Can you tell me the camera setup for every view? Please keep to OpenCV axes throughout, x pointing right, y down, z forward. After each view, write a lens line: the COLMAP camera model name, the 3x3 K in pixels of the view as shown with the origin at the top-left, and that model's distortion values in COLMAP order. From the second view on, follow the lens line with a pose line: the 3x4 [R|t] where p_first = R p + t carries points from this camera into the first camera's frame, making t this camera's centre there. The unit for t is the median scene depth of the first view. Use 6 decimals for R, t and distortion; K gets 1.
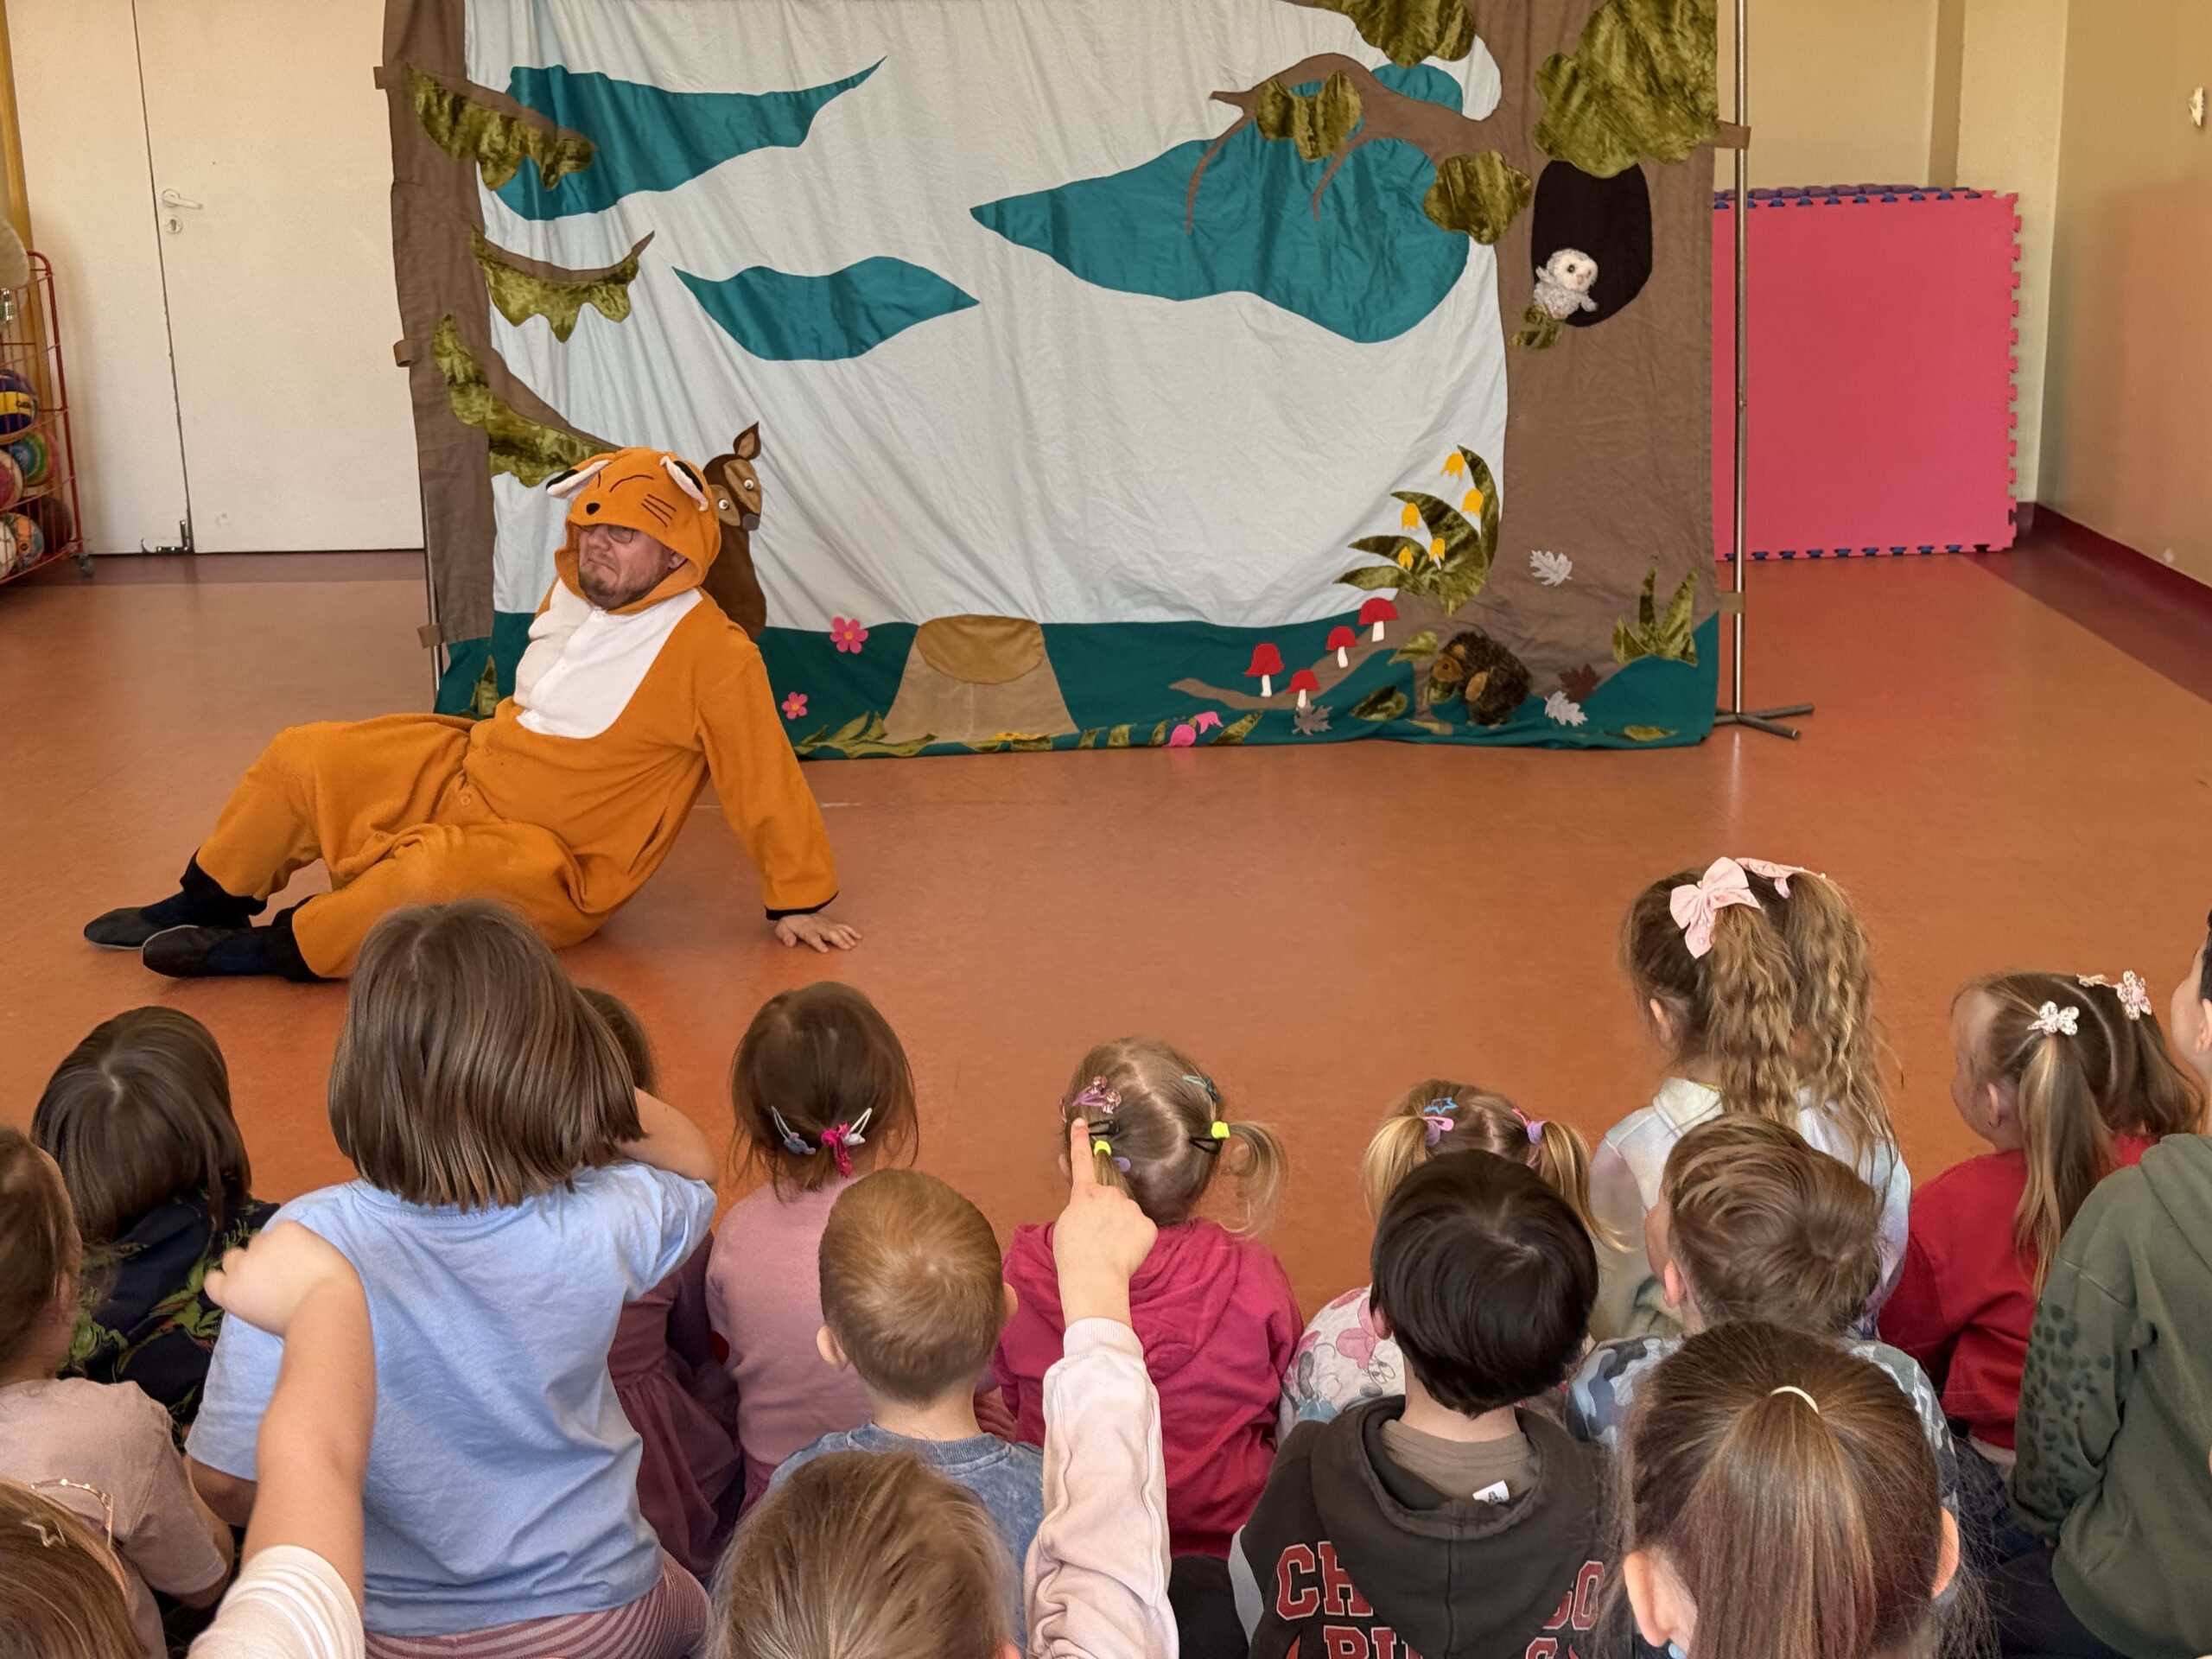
lens RADIAL K [[3099.4, 0, 1092.3], [0, 3099.4, 904.3], [0, 0, 1]] dist [0.100850, 0.000000]
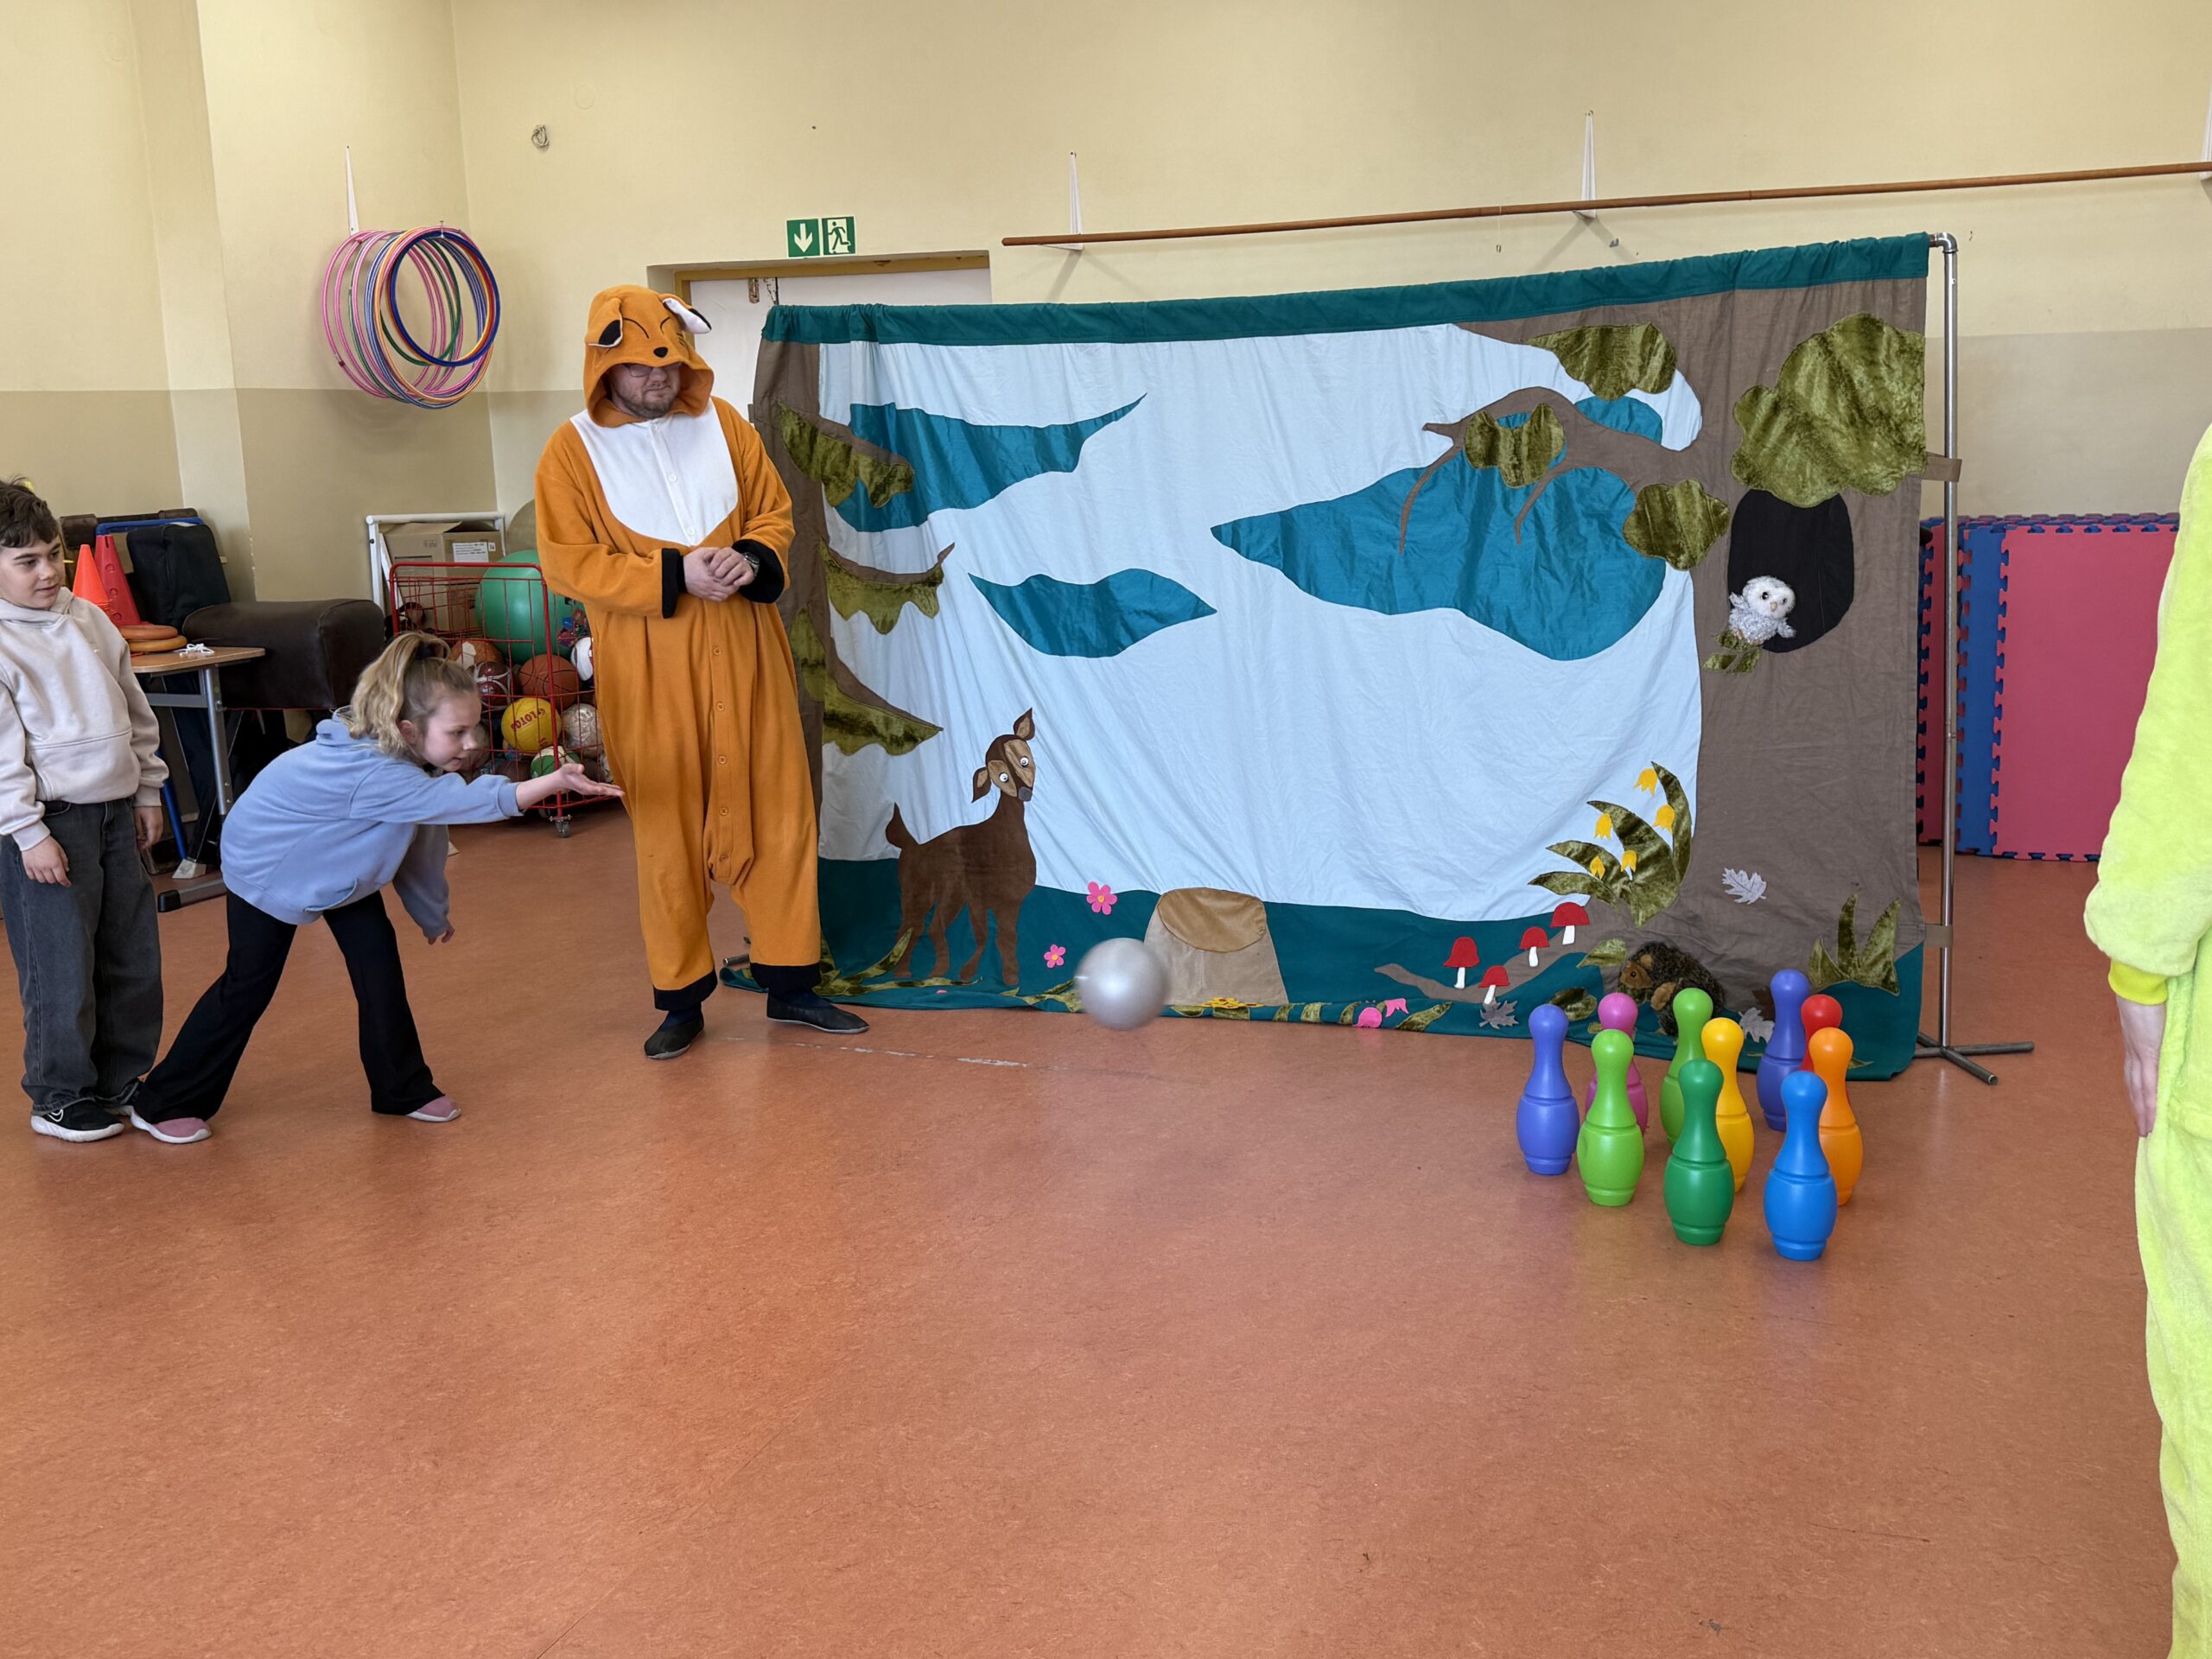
lens RADIAL K [[2131.0, 0, 1122.7], [0, 2131.0, 843.0], [0, 0, 1]] dist [0.076104, 0.000000]
pose [[0.948886, 0.062586, -0.309351, 0.170582], [-0.081873, 0.995400, -0.049749, -0.071129], [0.304814, 0.072533, 0.949646, 0.278146]]
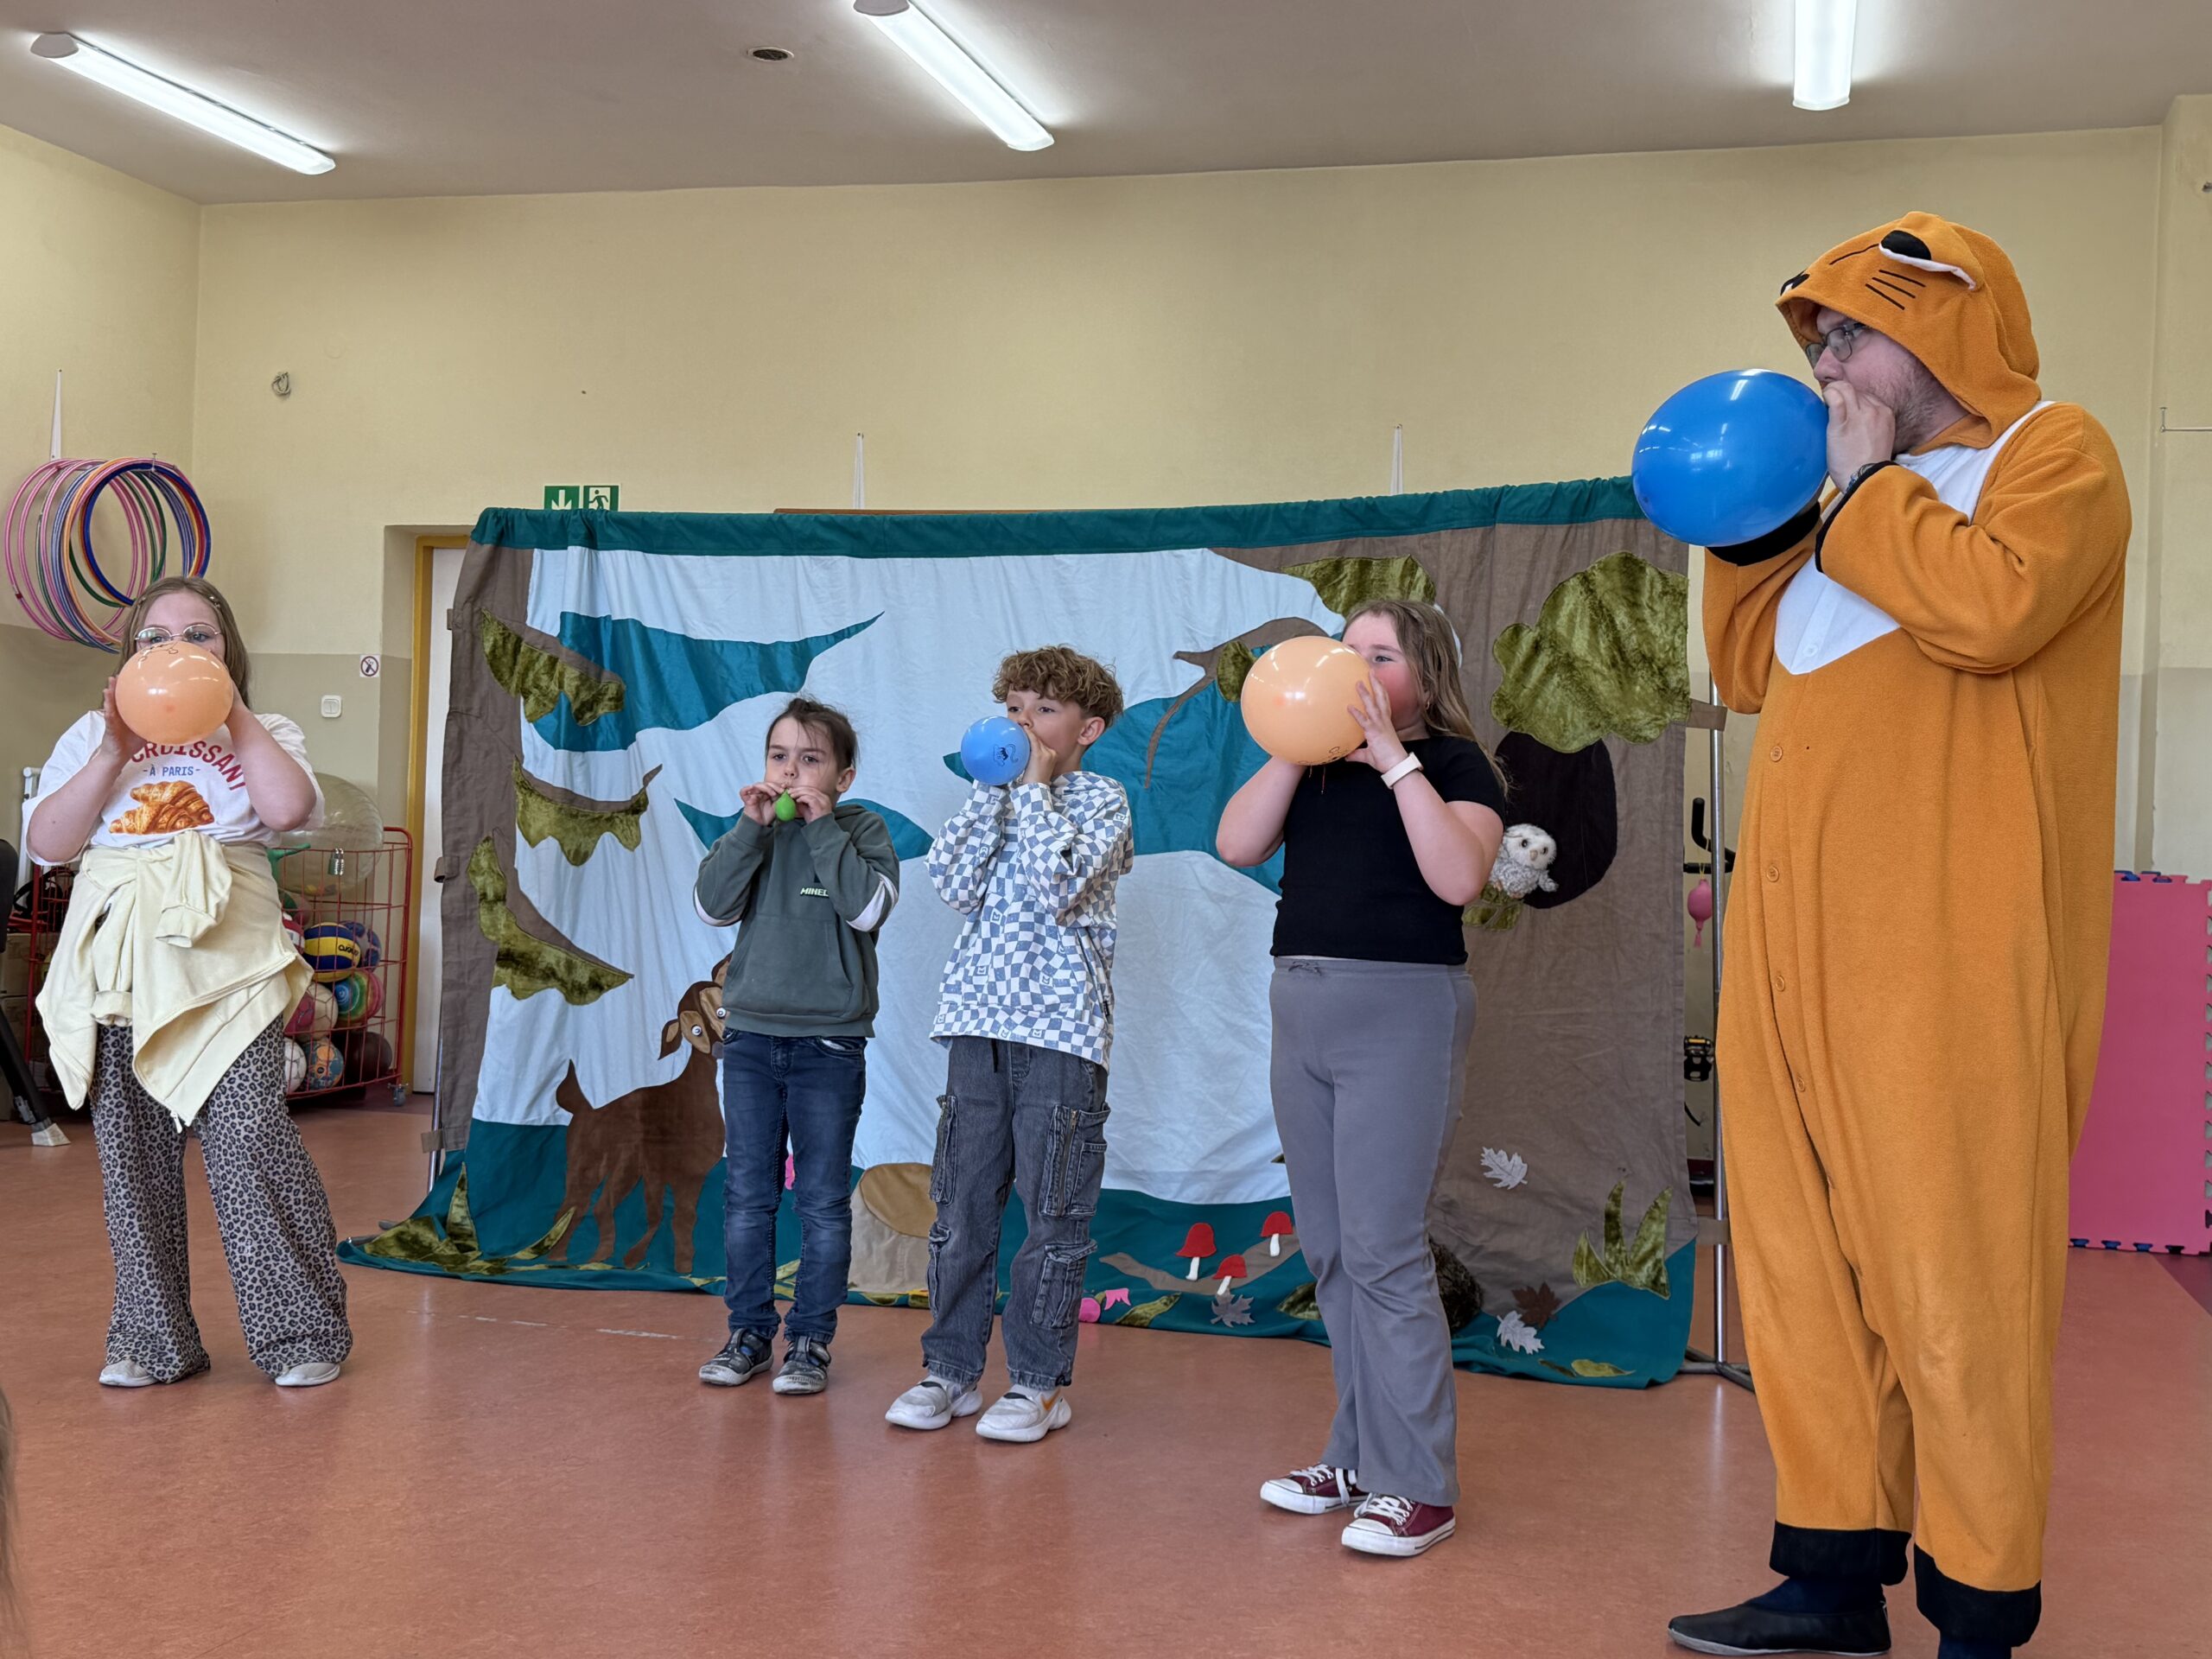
lens RADIAL K [[2410.8, 0, 1121.4], [0, 2410.8, 837.6], [0, 0, 1]] dist [0.101605, 0.000000]
pose [[0.964632, 0.060058, -0.256668, 0.214961], [-0.128547, 0.957251, -0.259127, -0.004153], [0.230133, 0.282956, 0.931115, 0.294820]]
